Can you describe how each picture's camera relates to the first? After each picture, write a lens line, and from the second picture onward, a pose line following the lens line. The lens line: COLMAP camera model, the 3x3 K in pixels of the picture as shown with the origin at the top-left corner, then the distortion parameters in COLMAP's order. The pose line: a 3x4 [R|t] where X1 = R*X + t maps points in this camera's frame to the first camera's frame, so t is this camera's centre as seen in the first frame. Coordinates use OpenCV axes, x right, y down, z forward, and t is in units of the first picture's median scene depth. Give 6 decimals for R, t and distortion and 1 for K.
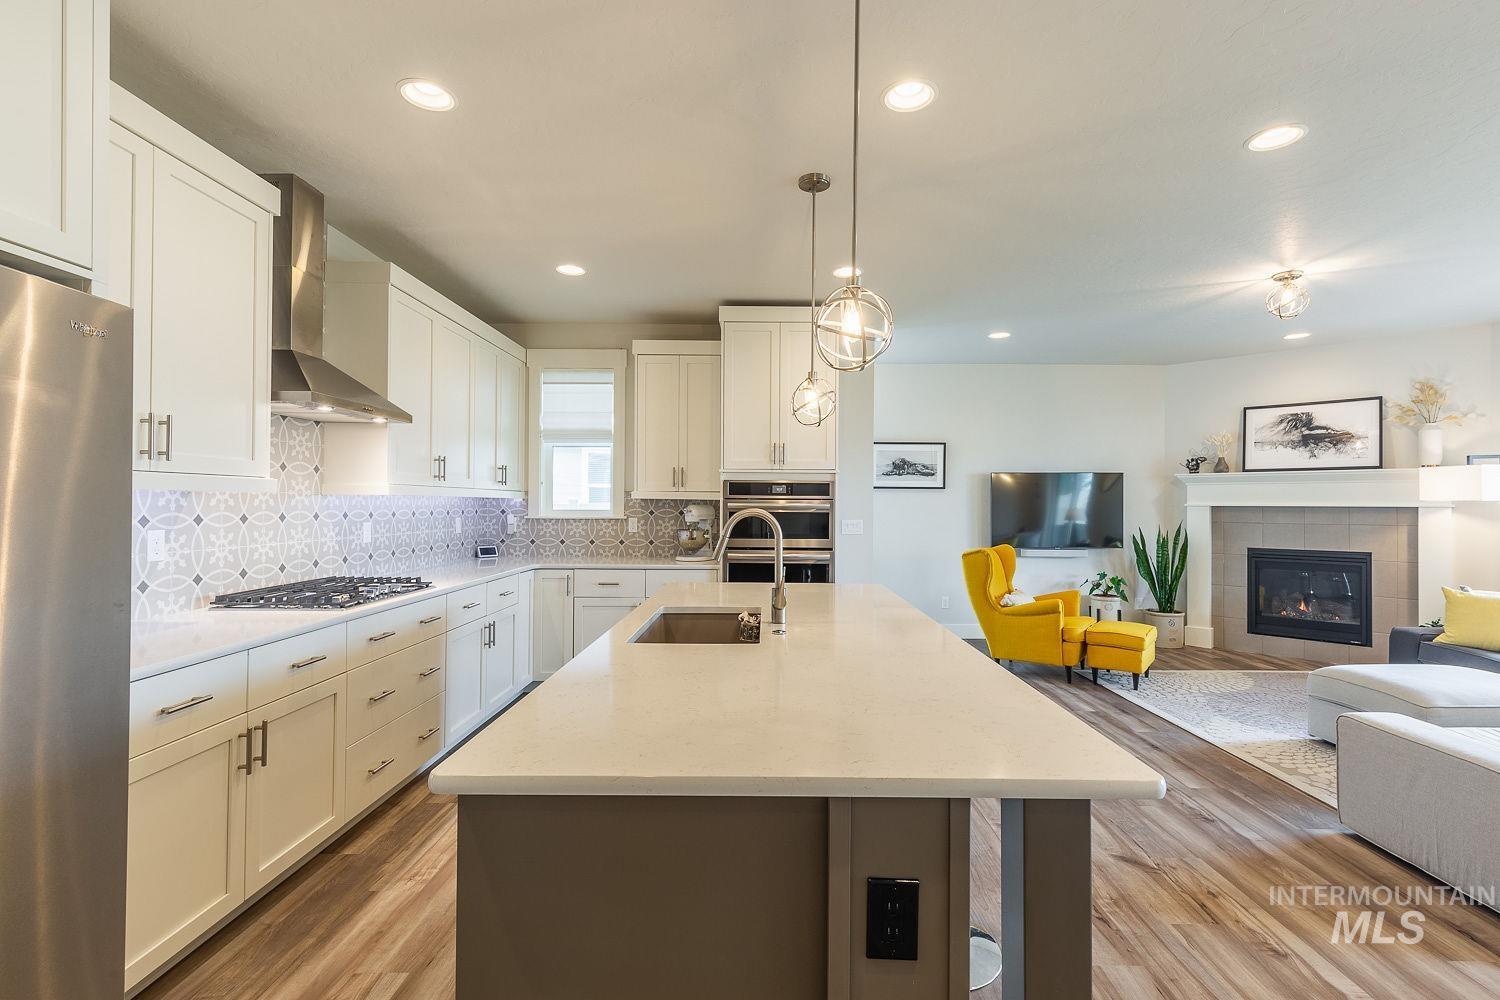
lens RADIAL K [[677.4, 0, 769.3], [0, 677.4, 497.1], [0, 0, 1]] dist [0.003351, 0.001862]
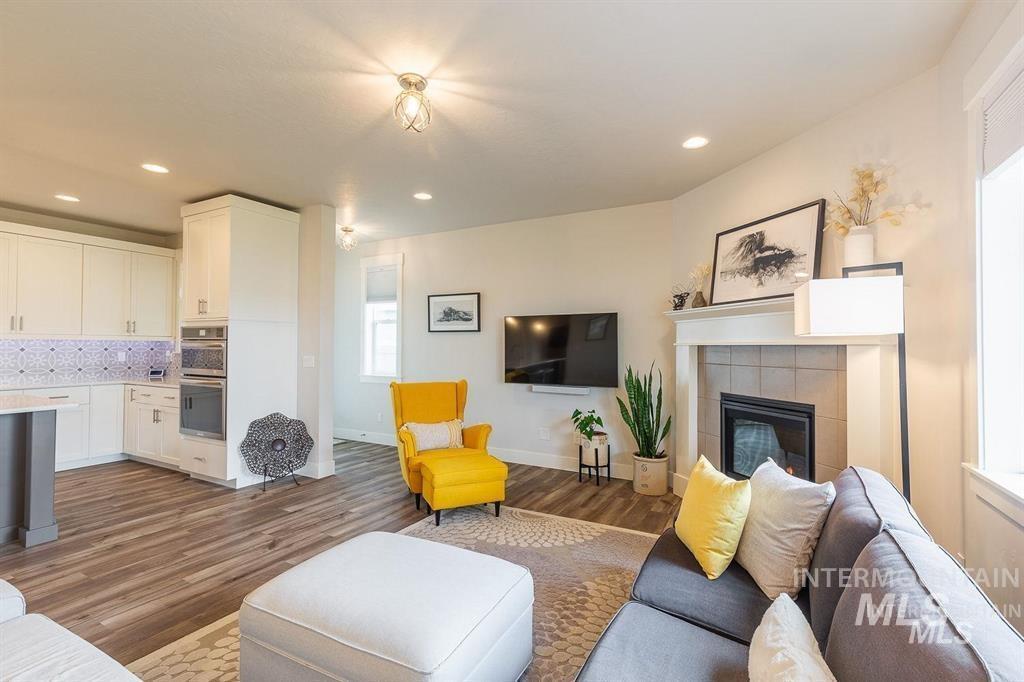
lens RADIAL K [[462.4, 0, 523.8], [0, 462.4, 339.5], [0, 0, 1]] dist [0.003351, 0.001862]
pose [[0.881783, -0.008738, -0.471575, 0.810314], [0.004988, 0.999945, -0.009202, 0.010954], [0.471629, 0.005762, 0.881778, 0.371244]]
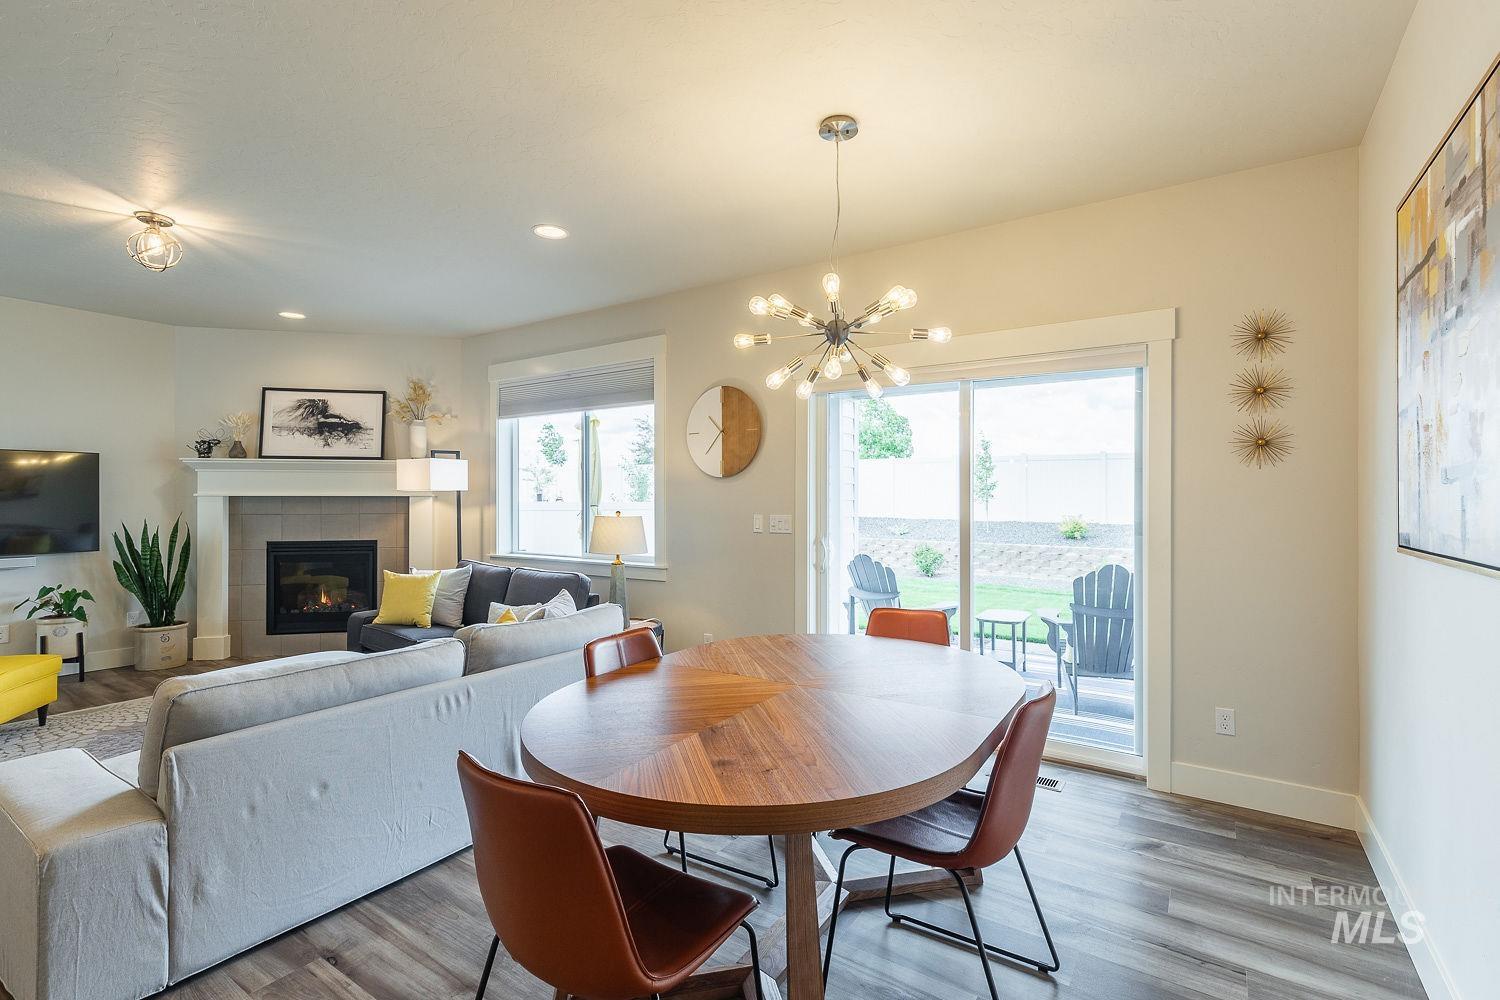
lens RADIAL K [[677.4, 0, 752.8], [0, 677.4, 497.3], [0, 0, 1]] dist [0.003351, 0.001862]
pose [[0.555797, -0.004776, 0.831304, 0.328110], [-0.005851, 0.999936, 0.009656, 0.002472], [-0.831297, -0.010231, 0.555734, -0.053705]]
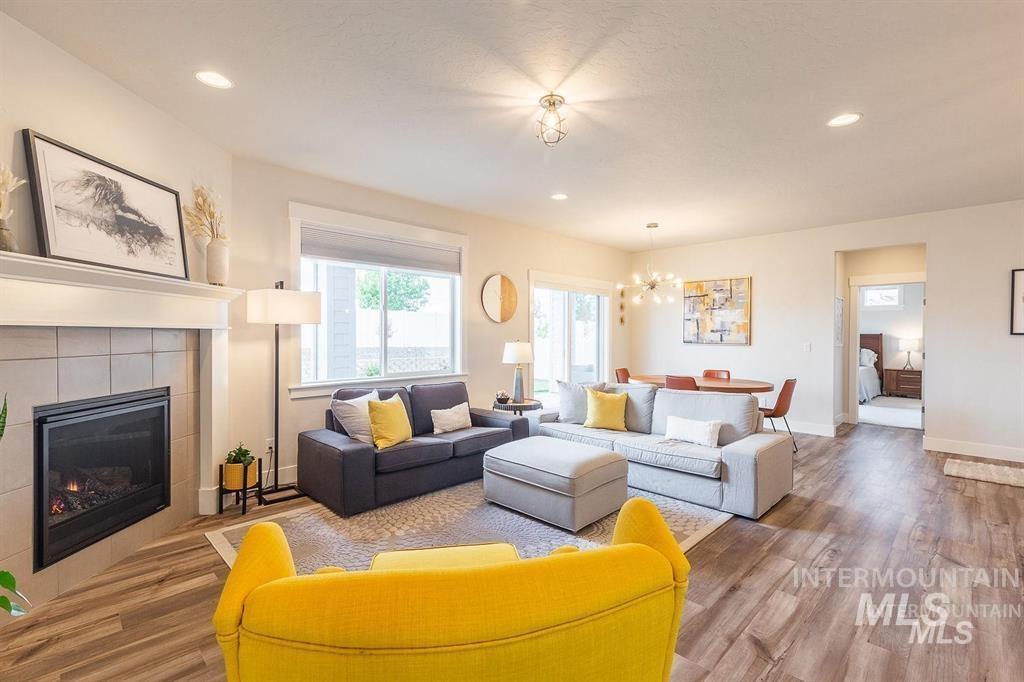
lens RADIAL K [[462.4, 0, 514.7], [0, 462.4, 339.3], [0, 0, 1]] dist [0.003351, 0.001862]
pose [[-0.704776, -0.016416, 0.709240, 0.211487], [-0.015680, 0.999848, 0.007561, 0.016238], [-0.709257, -0.005792, -0.704926, 1.051999]]
